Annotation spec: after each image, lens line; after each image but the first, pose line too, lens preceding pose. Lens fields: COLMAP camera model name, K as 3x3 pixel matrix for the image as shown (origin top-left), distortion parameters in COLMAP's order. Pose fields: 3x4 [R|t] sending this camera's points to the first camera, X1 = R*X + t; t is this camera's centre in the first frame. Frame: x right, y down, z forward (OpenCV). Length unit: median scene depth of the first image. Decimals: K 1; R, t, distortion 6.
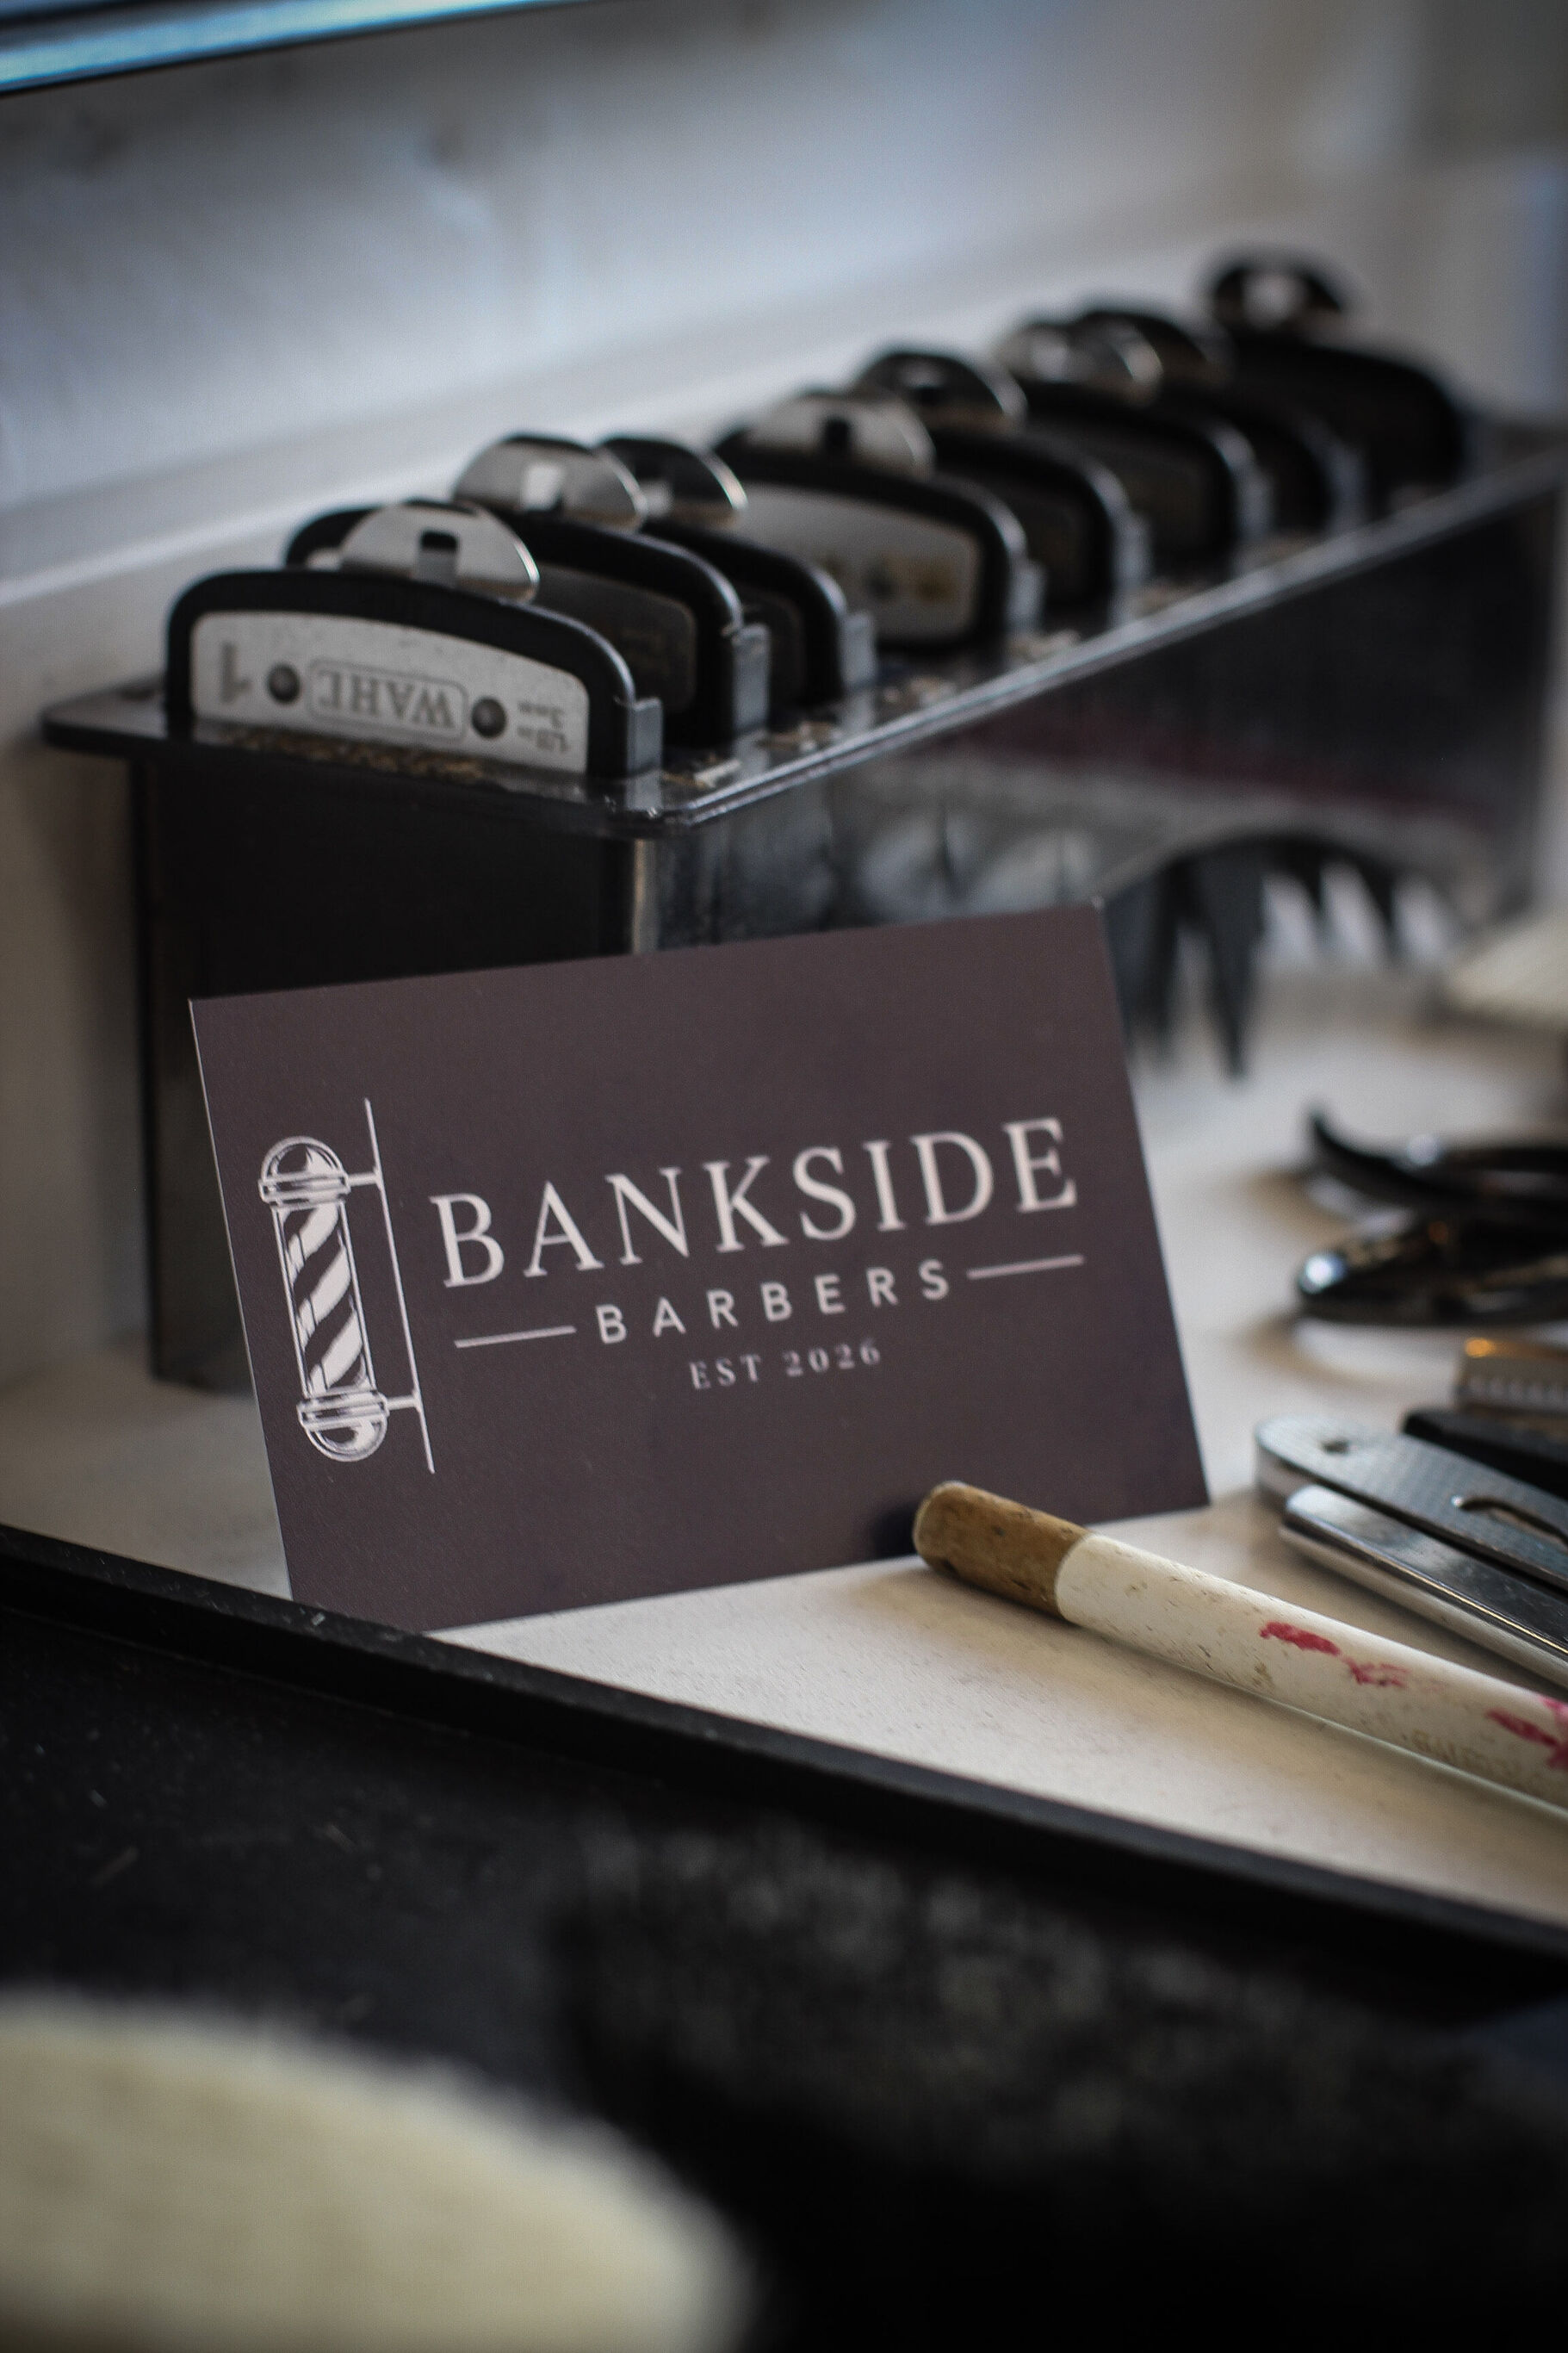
lens RADIAL K [[5367.5, 0, 784.0], [0, 5367.5, 1176.5], [0, 0, 1]] dist [-0.042029, 0.138631]
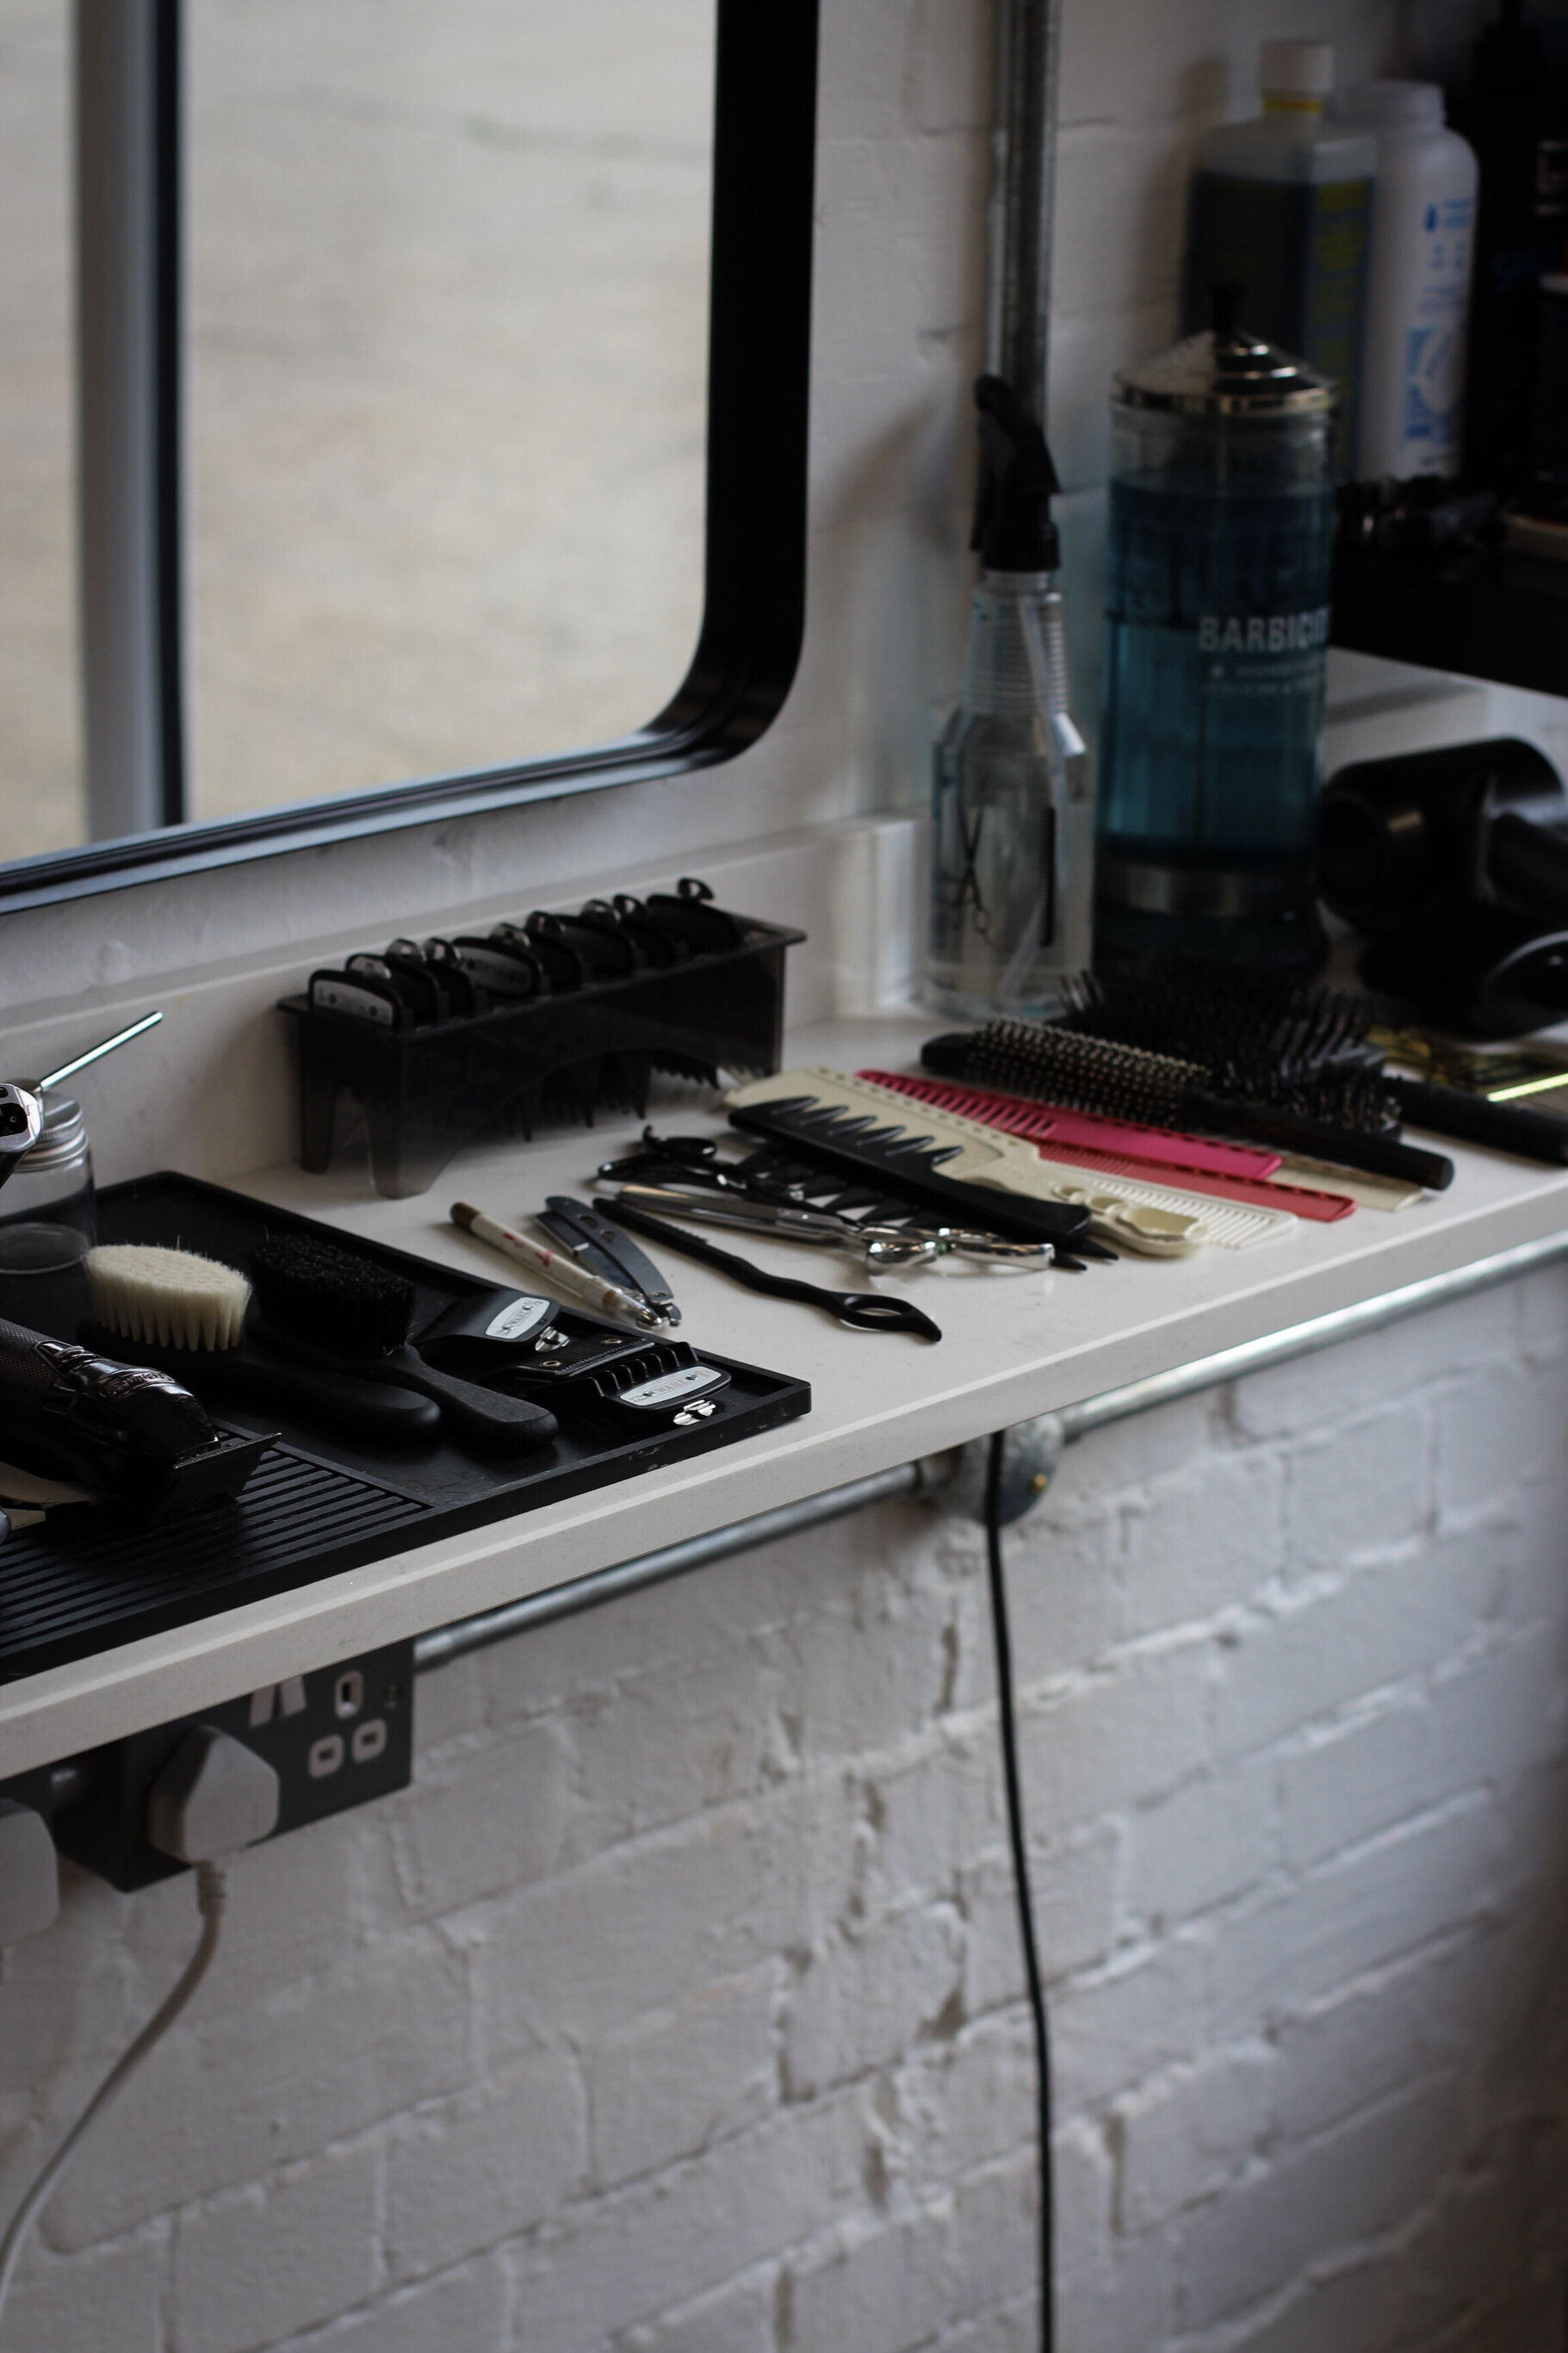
lens RADIAL K [[5367.5, 0, 784.0], [0, 5367.5, 1176.5], [0, 0, 1]] dist [-0.042029, 0.138631]
pose [[0.970926, 0.075015, -0.227322, 1.151376], [-0.078491, 0.996895, -0.006278, 0.041065], [0.226145, 0.023938, 0.973799, -2.827320]]
